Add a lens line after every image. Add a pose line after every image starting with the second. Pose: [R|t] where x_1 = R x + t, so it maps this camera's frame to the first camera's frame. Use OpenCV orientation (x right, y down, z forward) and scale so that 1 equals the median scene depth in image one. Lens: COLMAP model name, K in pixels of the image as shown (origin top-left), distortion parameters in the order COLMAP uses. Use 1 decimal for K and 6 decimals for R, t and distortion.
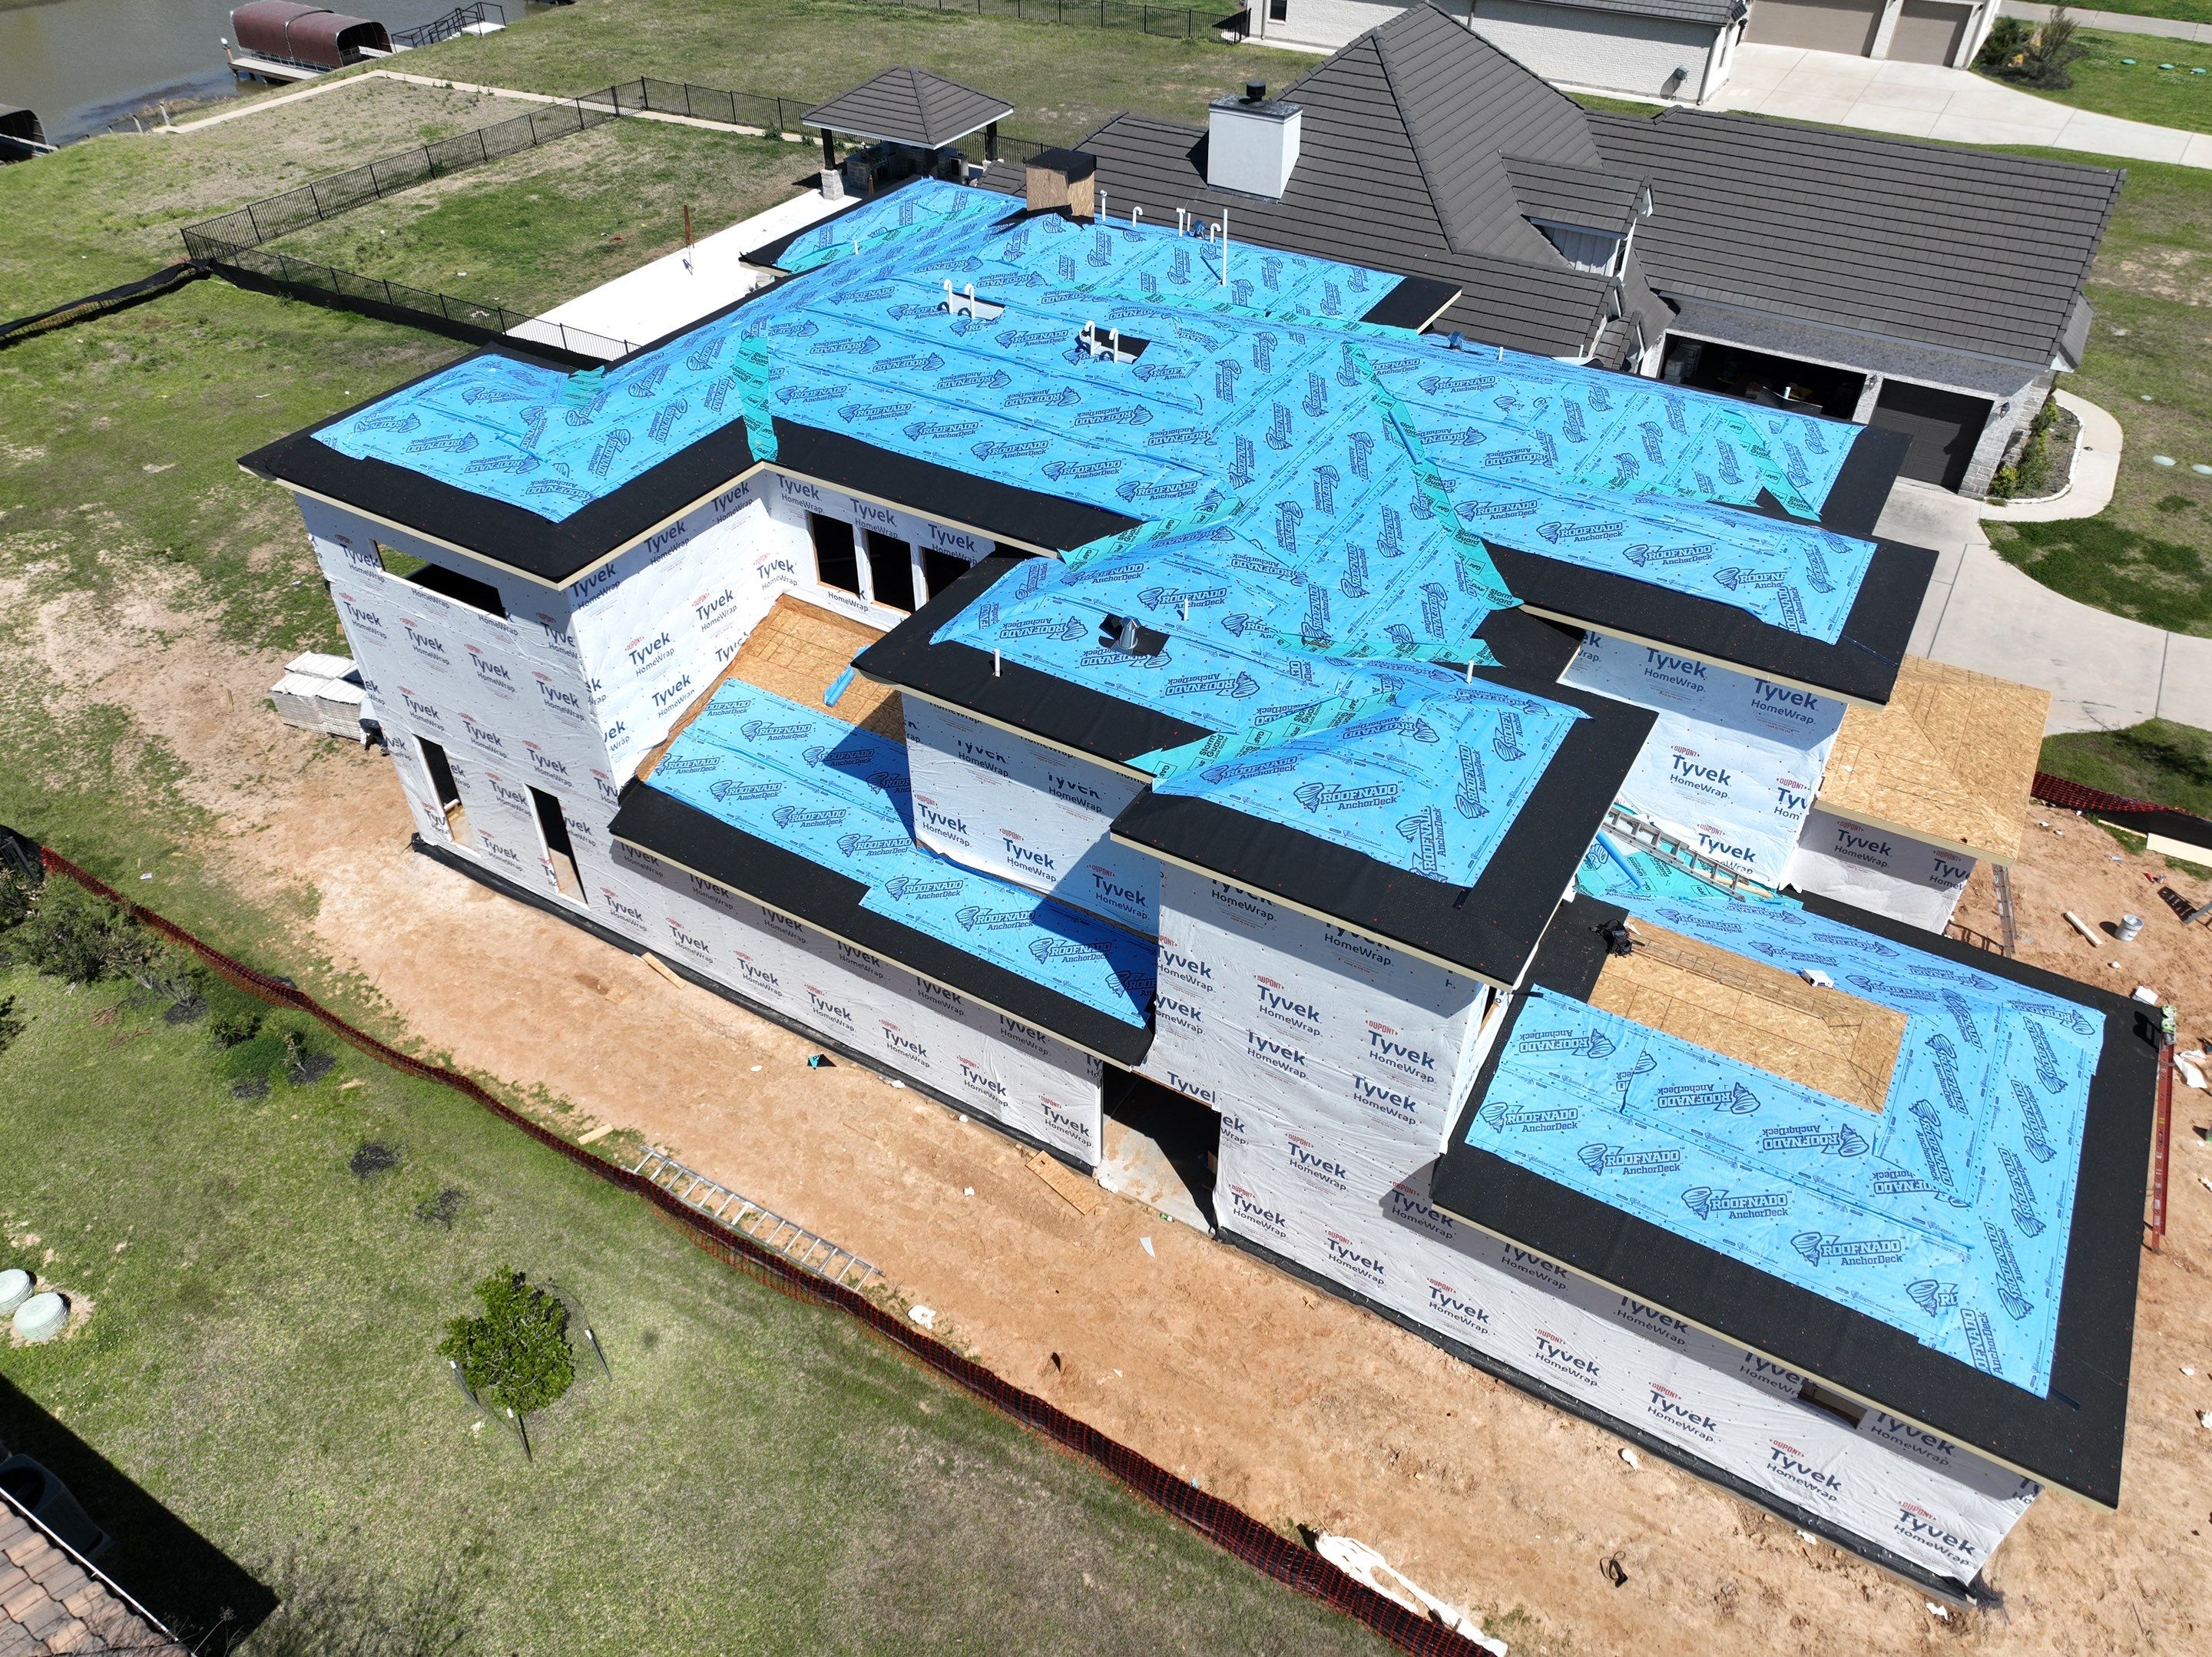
lens RADIAL K [[1555.5, 0, 1104.8], [0, 1555.5, 822.2], [0, 0, 1]] dist [-0.004762, 0.020641]
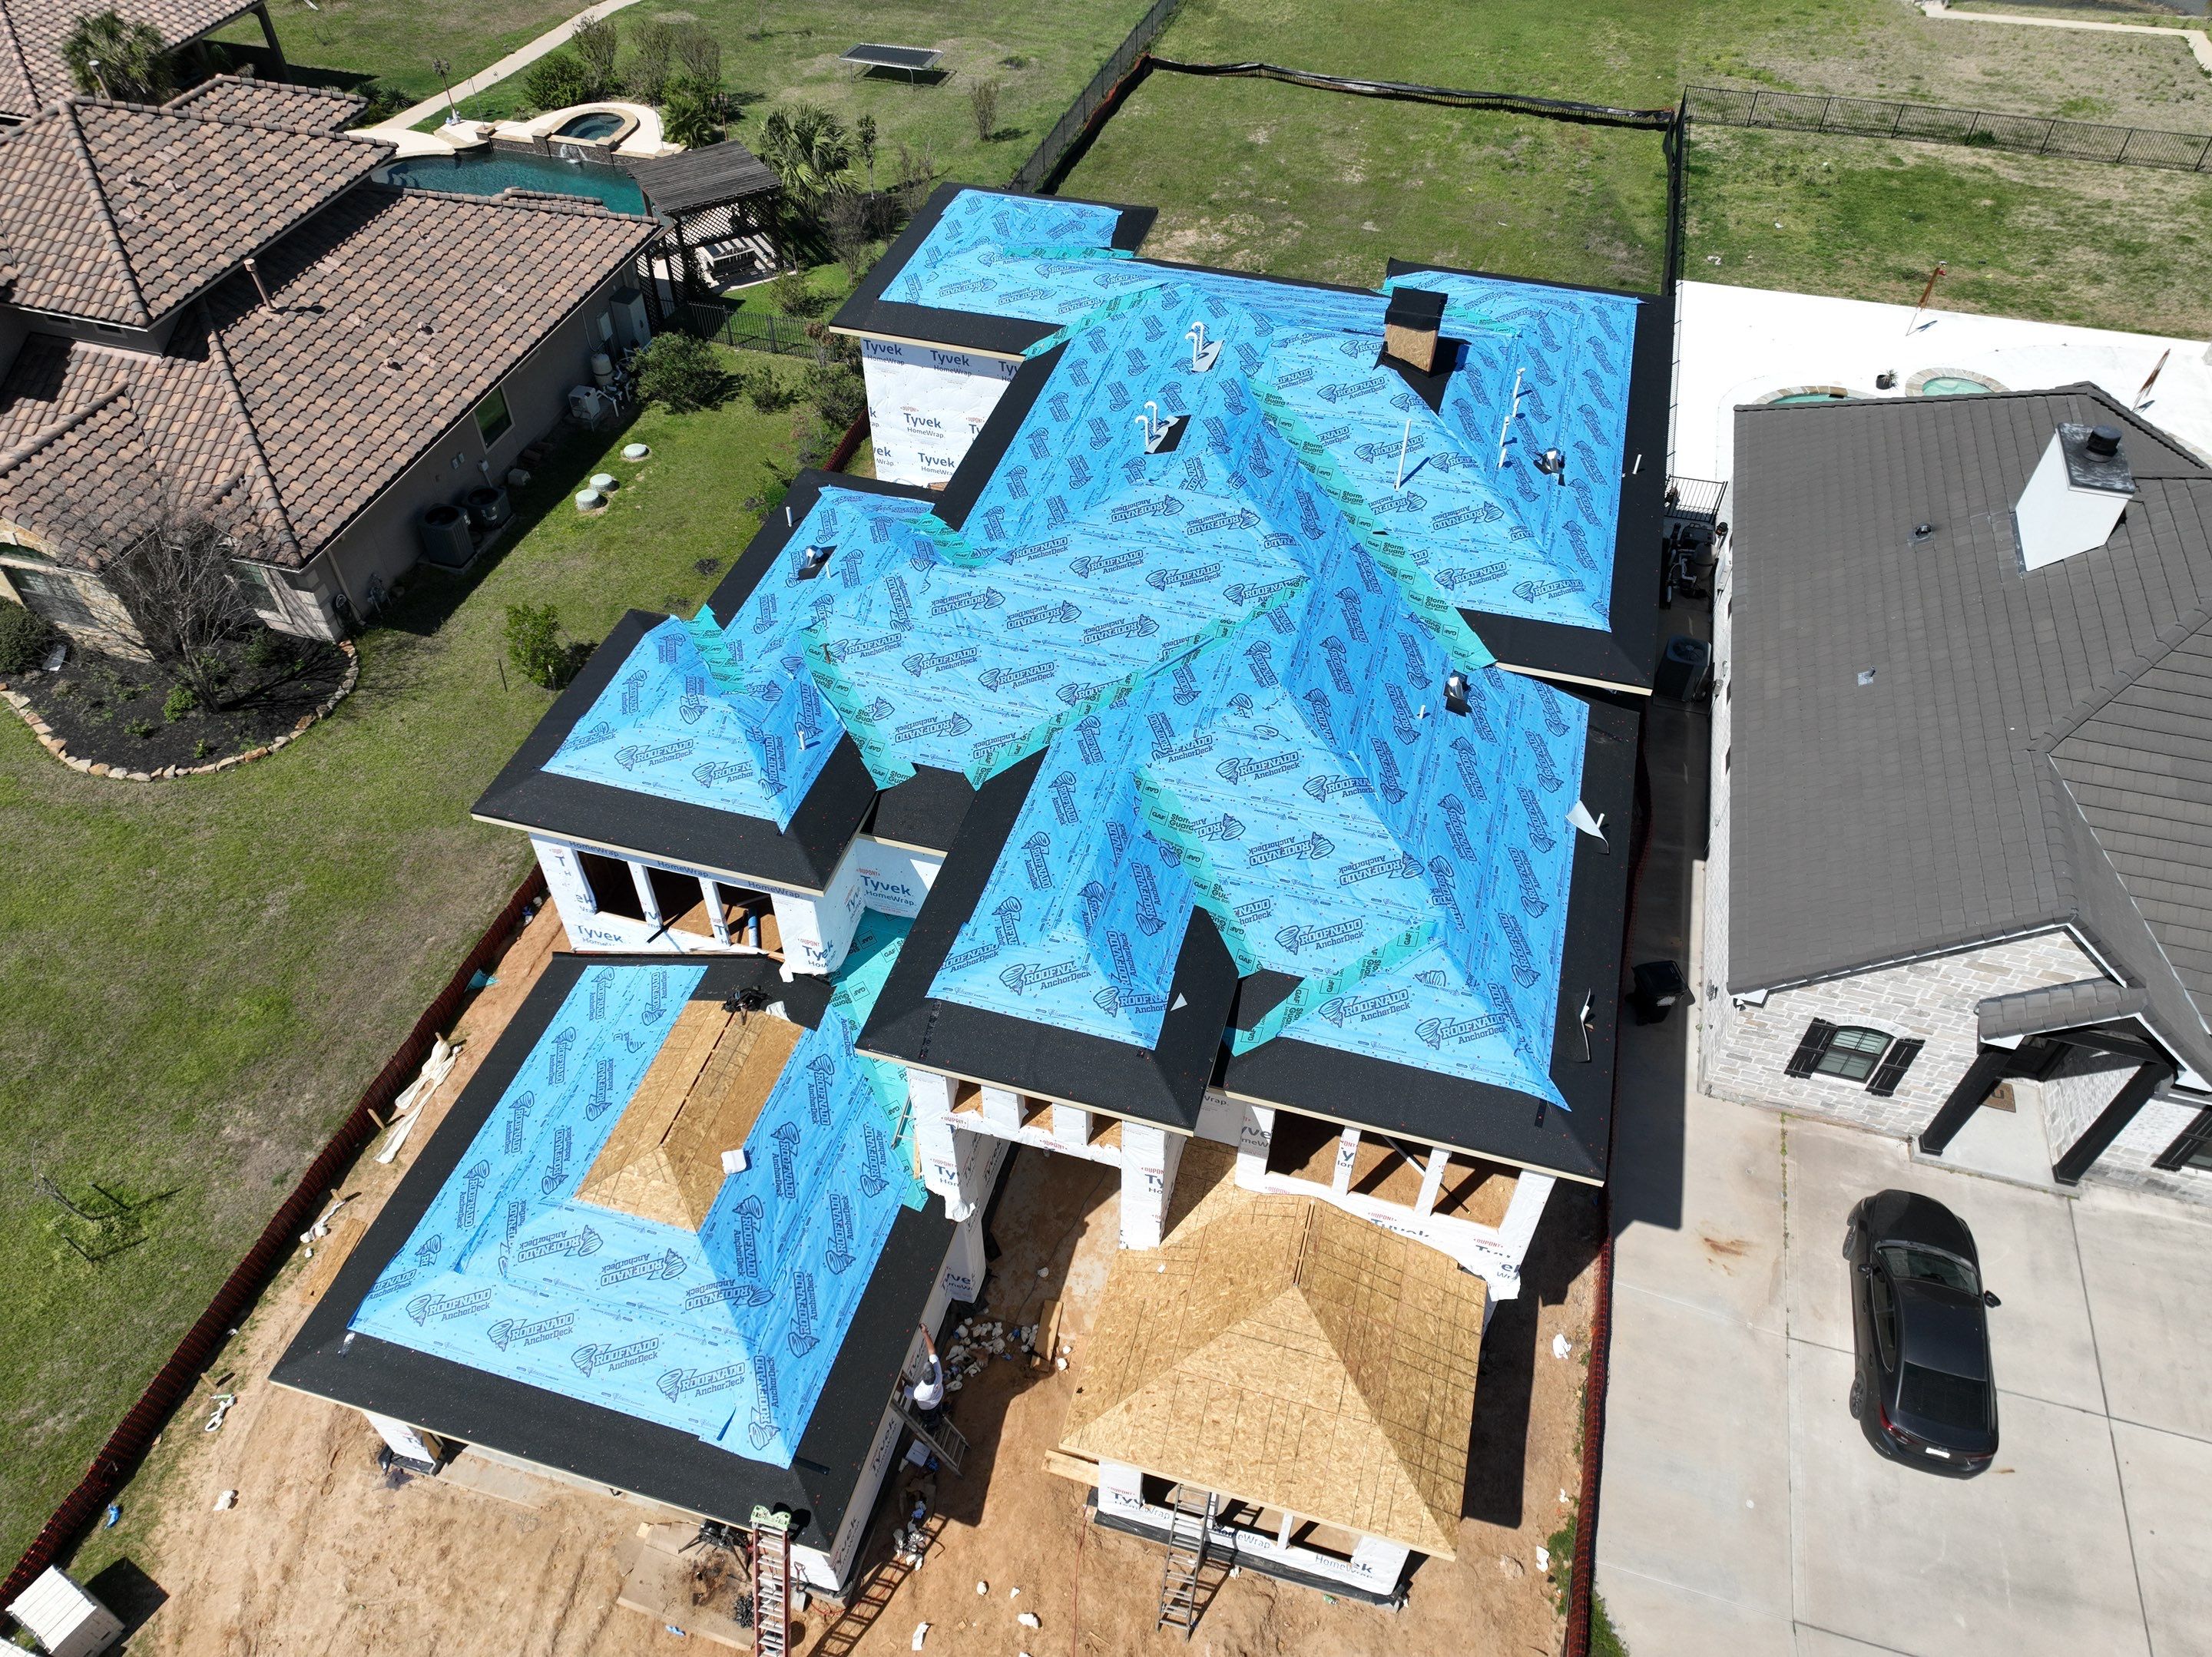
lens RADIAL K [[1555.5, 0, 1103.9], [0, 1555.5, 823.4], [0, 0, 1]] dist [-0.004762, 0.020641]
pose [[0.255445, 0.698597, -0.668364, 0.857254], [-0.622967, 0.647592, 0.438790, -0.545504], [0.739364, 0.304282, 0.600627, 0.369052]]
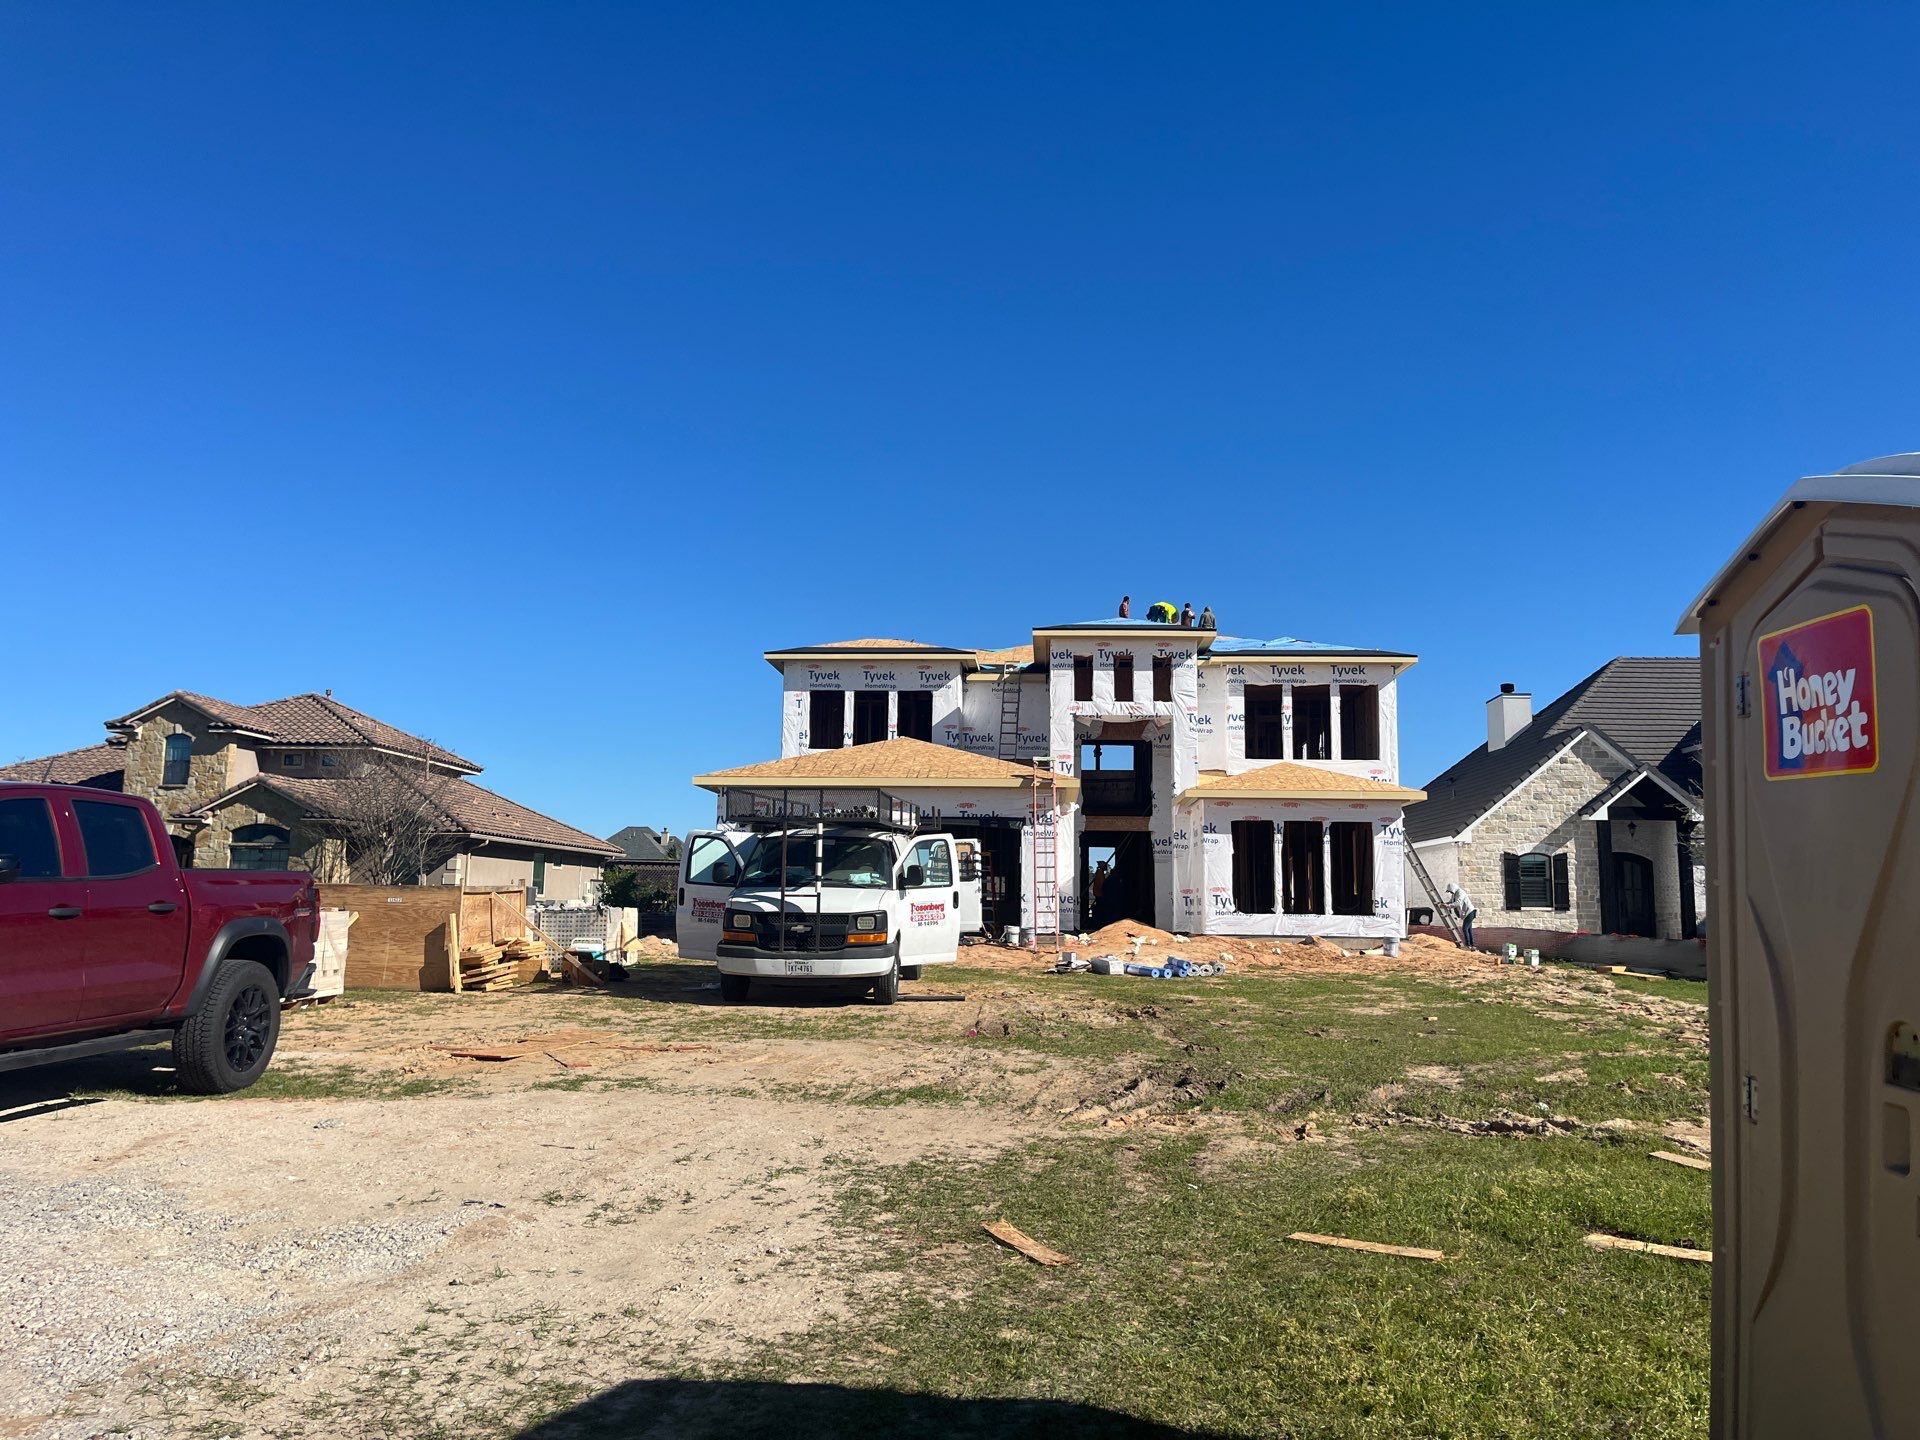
lens RADIAL K [[1350.3, 0, 965.7], [0, 1350.3, 723.4], [0, 0, 1]] dist [-0.004762, 0.020641]
pose [[0.455180, -0.055303, -0.888680, 1.482498], [-0.571048, 0.747644, -0.339016, 0.469476], [0.683166, 0.661792, 0.308732, 0.396776]]
